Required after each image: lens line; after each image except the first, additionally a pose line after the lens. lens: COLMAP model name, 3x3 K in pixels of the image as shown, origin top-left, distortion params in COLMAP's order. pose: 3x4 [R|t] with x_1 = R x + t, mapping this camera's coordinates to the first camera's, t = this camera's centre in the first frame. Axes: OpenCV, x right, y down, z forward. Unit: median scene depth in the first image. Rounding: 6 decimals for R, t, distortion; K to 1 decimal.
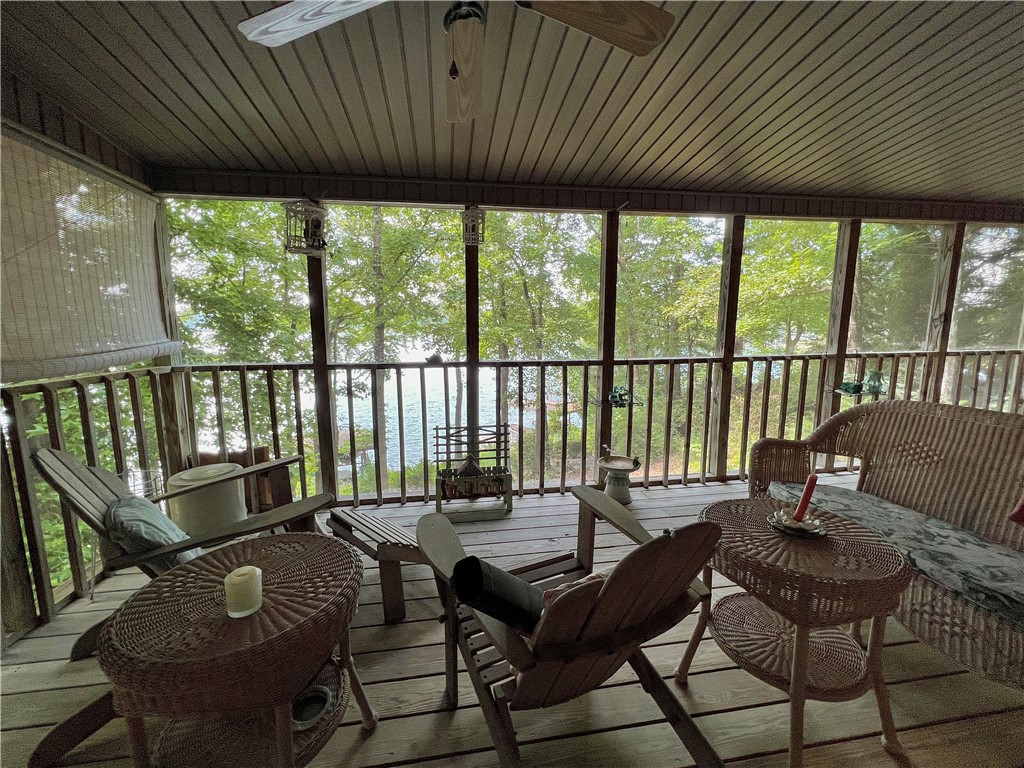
lens RADIAL K [[403.2, 0, 510.7], [0, 403.2, 400.8], [0, 0, 1]] dist [0.000731, 0.000058]
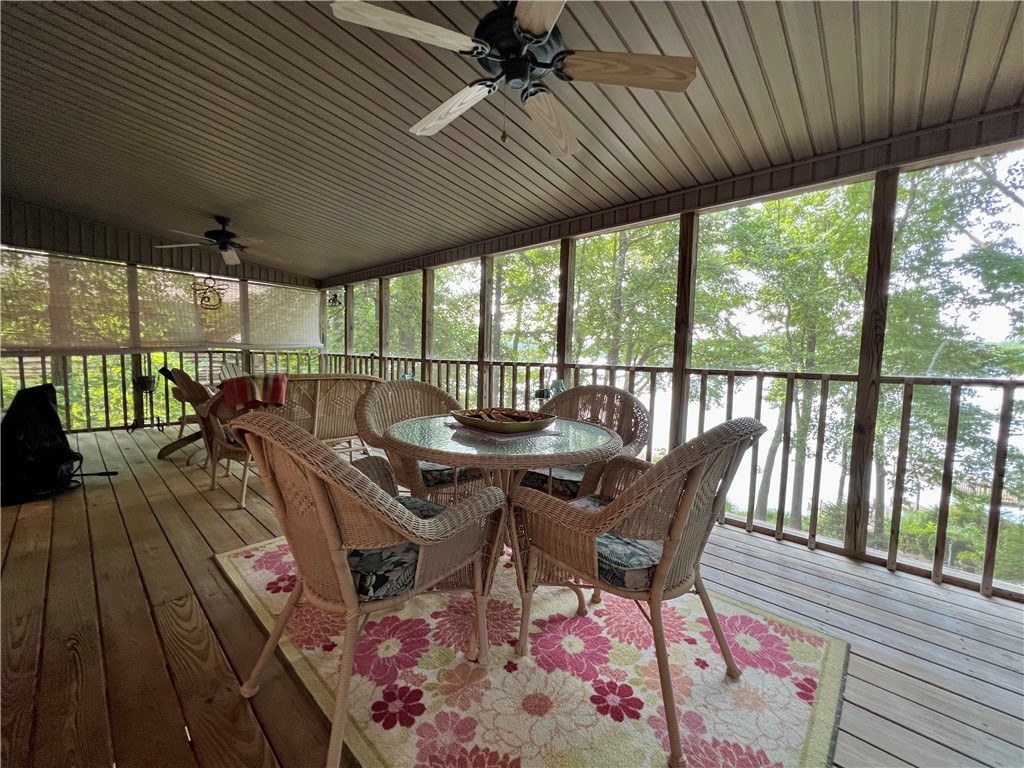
lens RADIAL K [[412.2, 0, 512.0], [0, 412.2, 384.0], [0, 0, 1]] dist [-0.002708, -0.000386]
pose [[0.620574, 0.085595, -0.779462, 0.443149], [-0.126967, 0.991876, 0.007836, -0.015284], [0.773800, 0.094103, 0.626401, 0.064485]]
